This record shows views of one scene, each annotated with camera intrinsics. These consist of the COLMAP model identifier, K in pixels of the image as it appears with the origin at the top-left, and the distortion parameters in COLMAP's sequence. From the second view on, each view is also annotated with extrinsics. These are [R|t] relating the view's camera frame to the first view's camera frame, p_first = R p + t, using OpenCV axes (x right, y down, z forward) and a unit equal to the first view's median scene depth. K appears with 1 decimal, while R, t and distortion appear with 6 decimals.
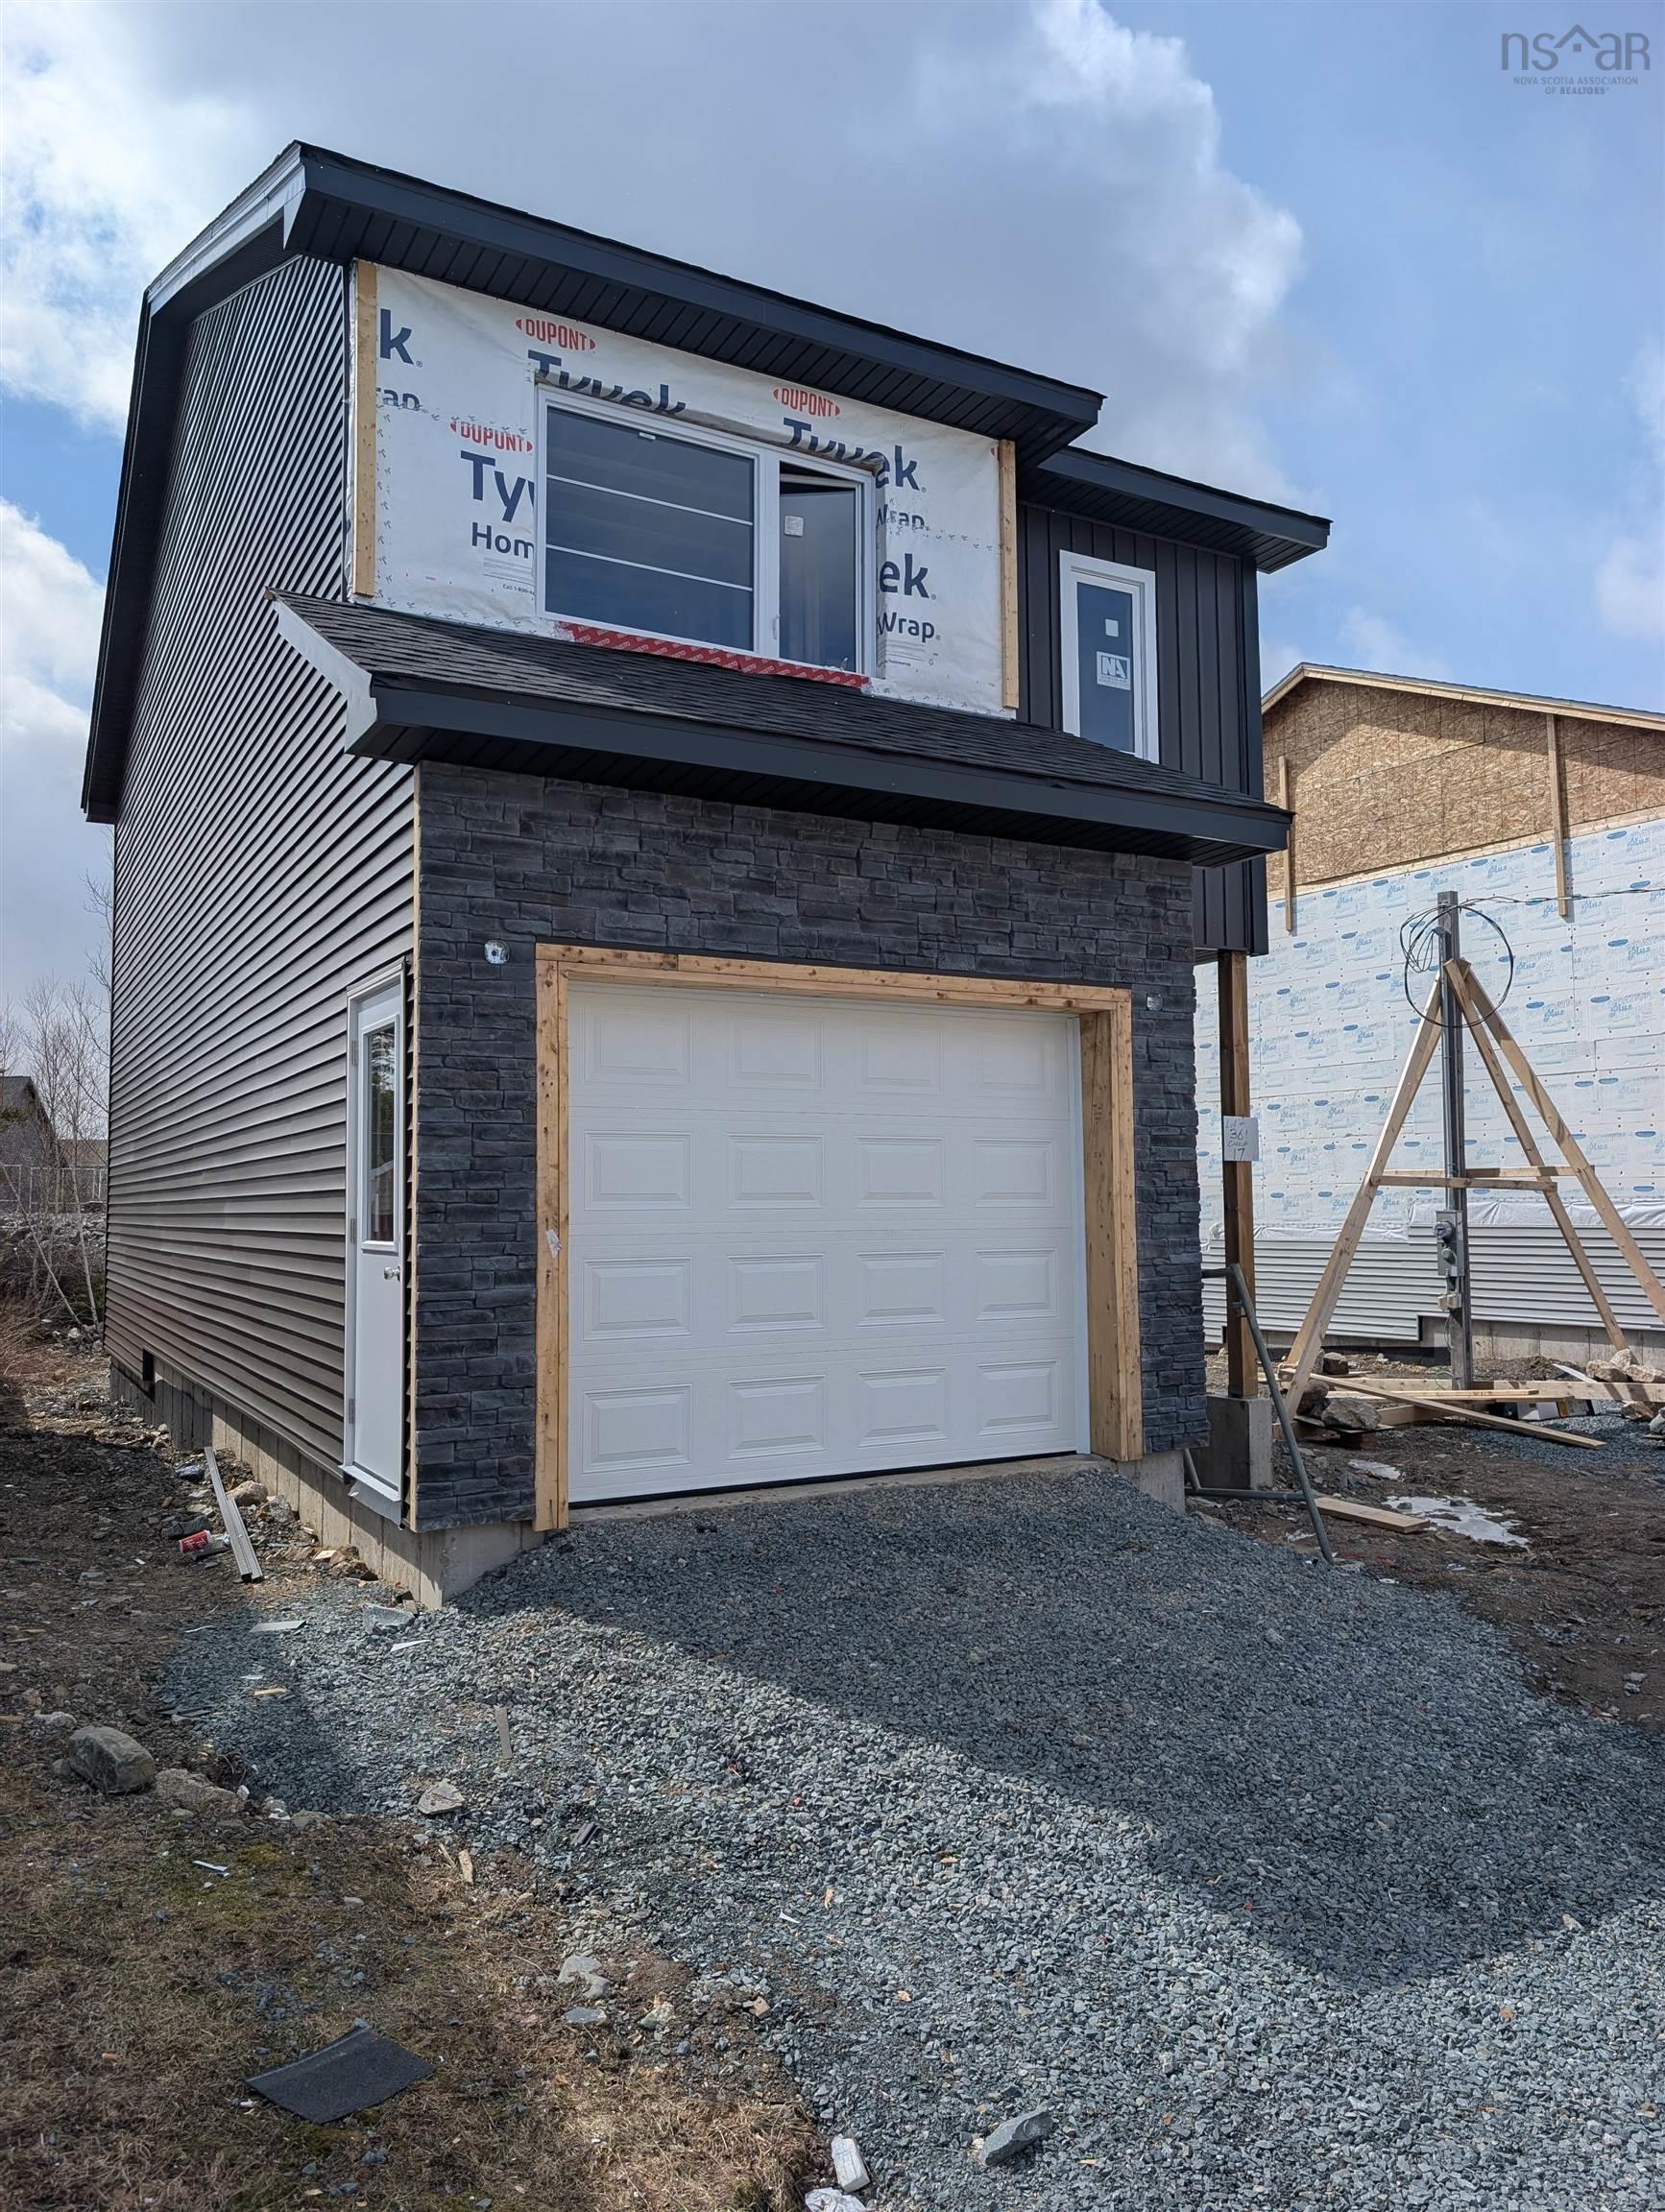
lens RADIAL K [[1573.6, 0, 838.8], [0, 1573.6, 1102.6], [0, 0, 1]] dist [0.033411, -0.014093]
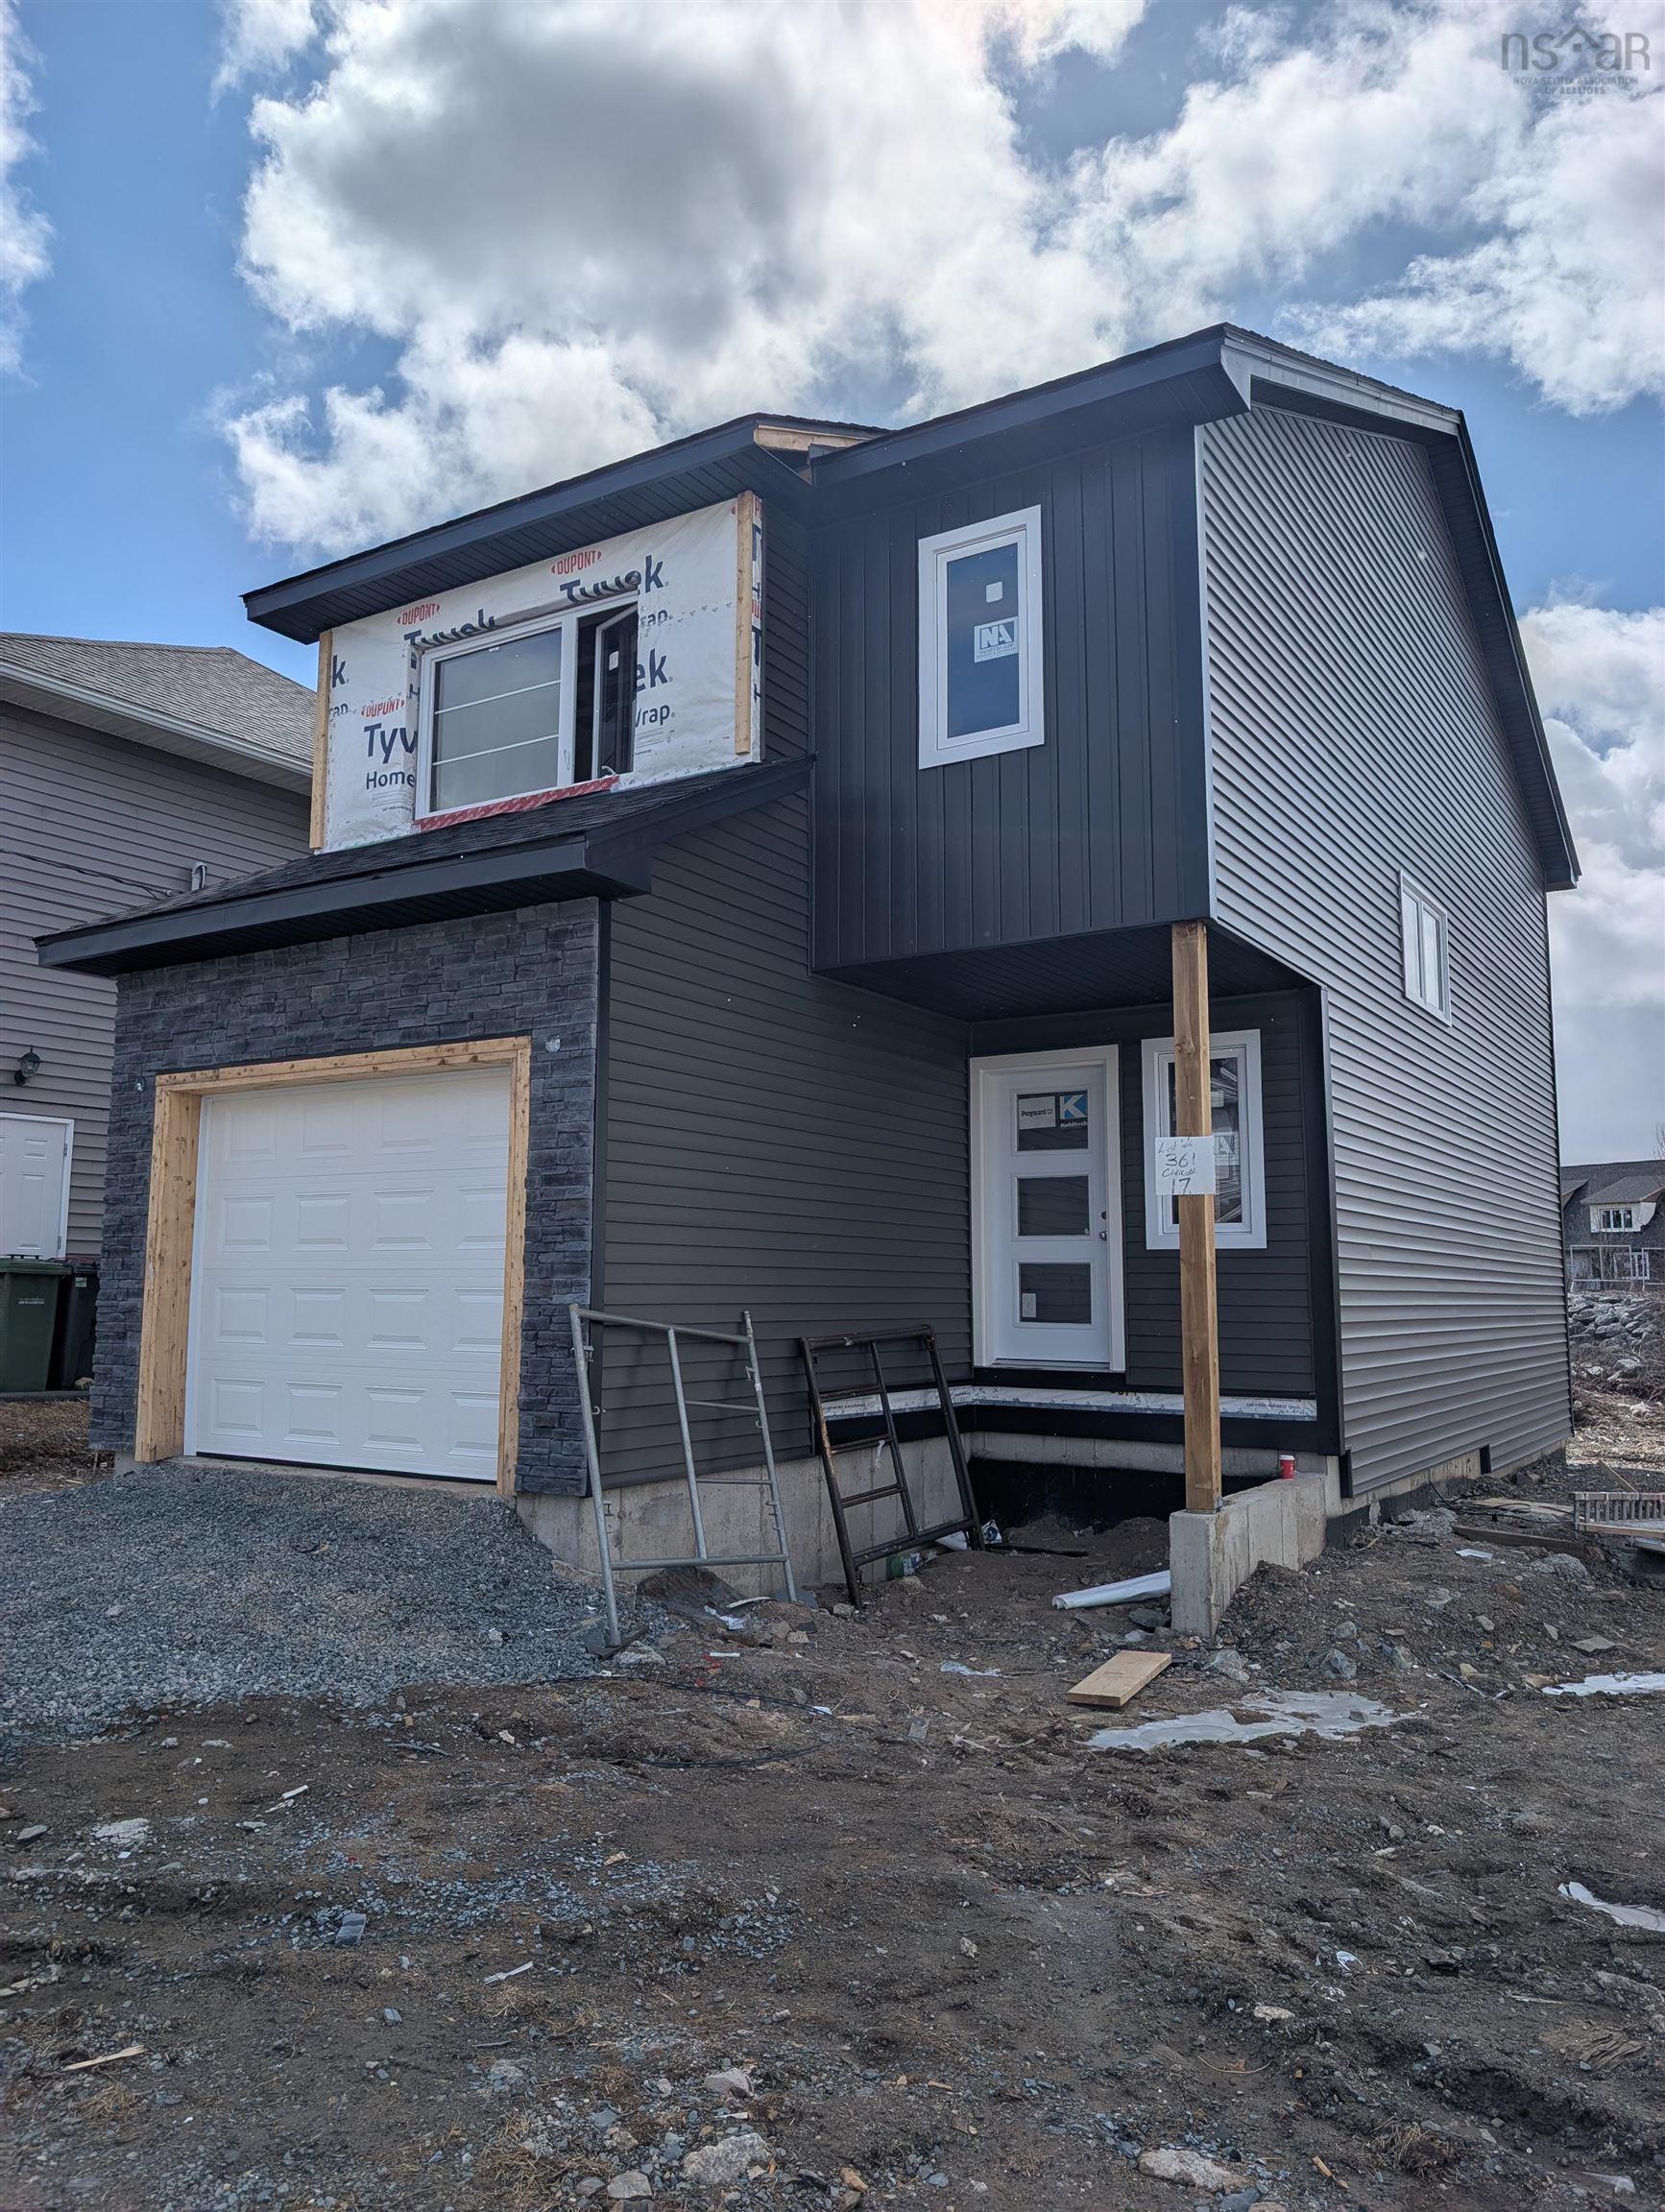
lens RADIAL K [[1573.6, 0, 838.9], [0, 1573.6, 1107.7], [0, 0, 1]] dist [0.033411, -0.014093]
pose [[0.472639, -0.092197, -0.876420, 1.175447], [0.045253, 0.995739, -0.080345, 0.067061], [0.880093, -0.001686, 0.474798, 0.685597]]
